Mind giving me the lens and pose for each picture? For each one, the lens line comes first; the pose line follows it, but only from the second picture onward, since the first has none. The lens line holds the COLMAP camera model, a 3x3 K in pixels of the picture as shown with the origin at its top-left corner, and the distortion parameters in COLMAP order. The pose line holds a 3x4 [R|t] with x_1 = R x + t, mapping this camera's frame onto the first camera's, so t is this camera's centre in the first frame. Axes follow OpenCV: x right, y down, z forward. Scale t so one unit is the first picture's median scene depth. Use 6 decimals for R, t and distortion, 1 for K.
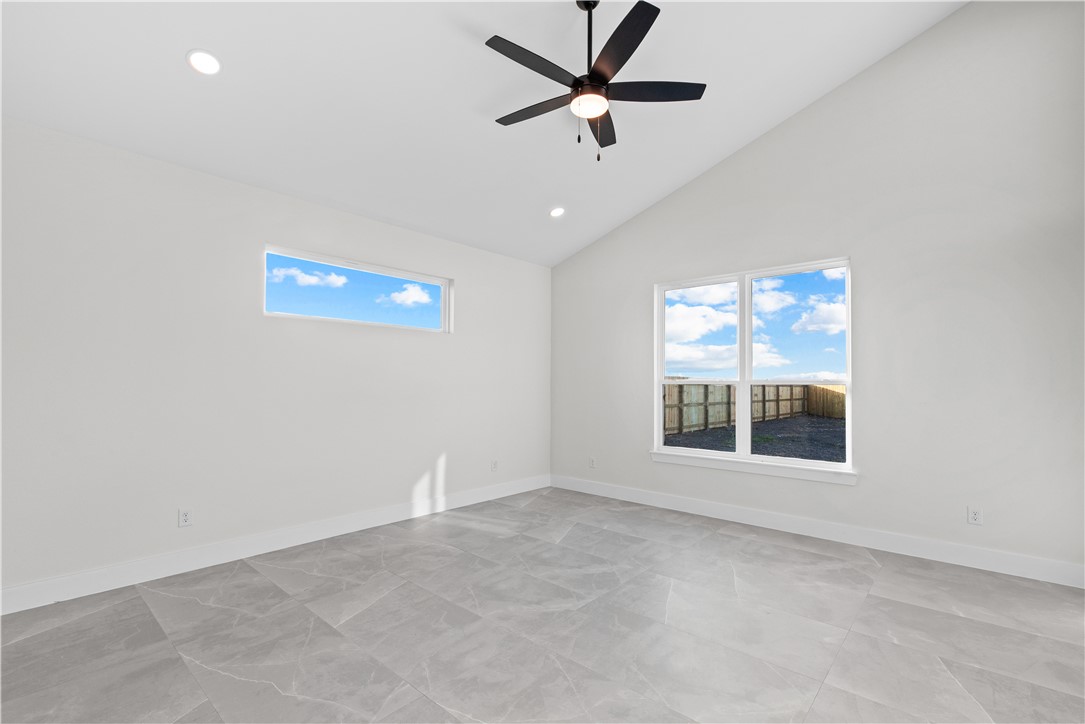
lens RADIAL K [[477.1, 0, 547.8], [0, 477.1, 364.7], [0, 0, 1]] dist [0.003564, 0.000307]
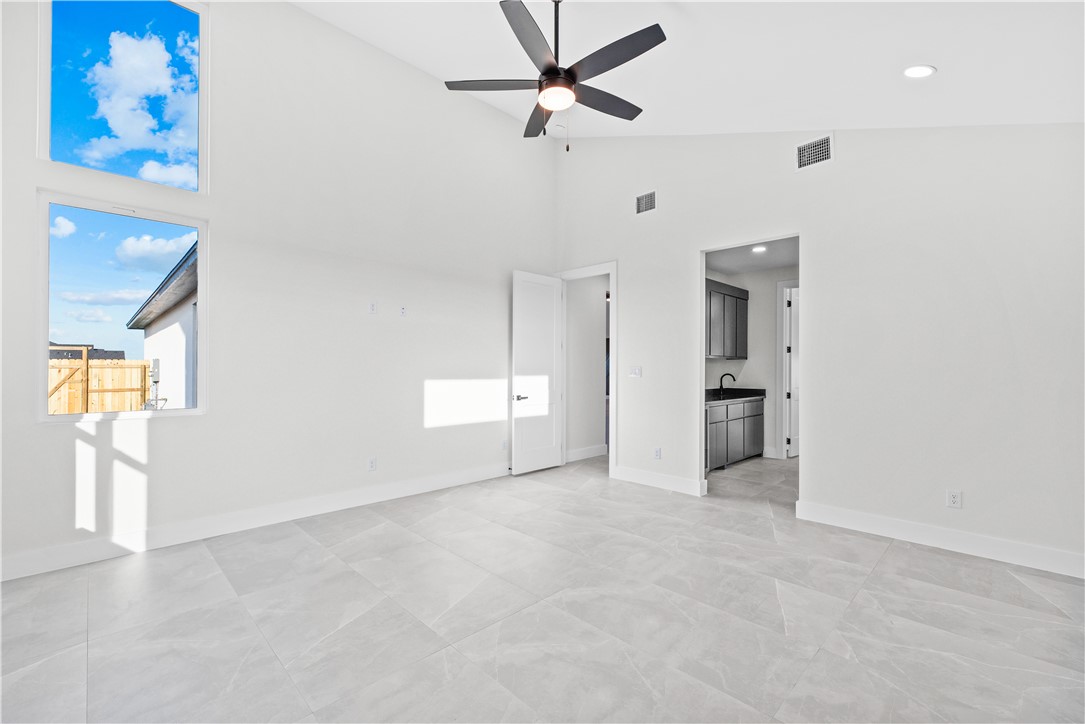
lens RADIAL K [[462.3, 0, 542.5], [0, 462.3, 362.0], [0, 0, 1]] dist [-0.000529, -0.000053]
pose [[-0.997256, -0.009565, 0.073412, 0.038340], [-0.013284, 0.998644, -0.050327, 0.077332], [-0.072831, -0.051164, -0.996031, 1.972754]]
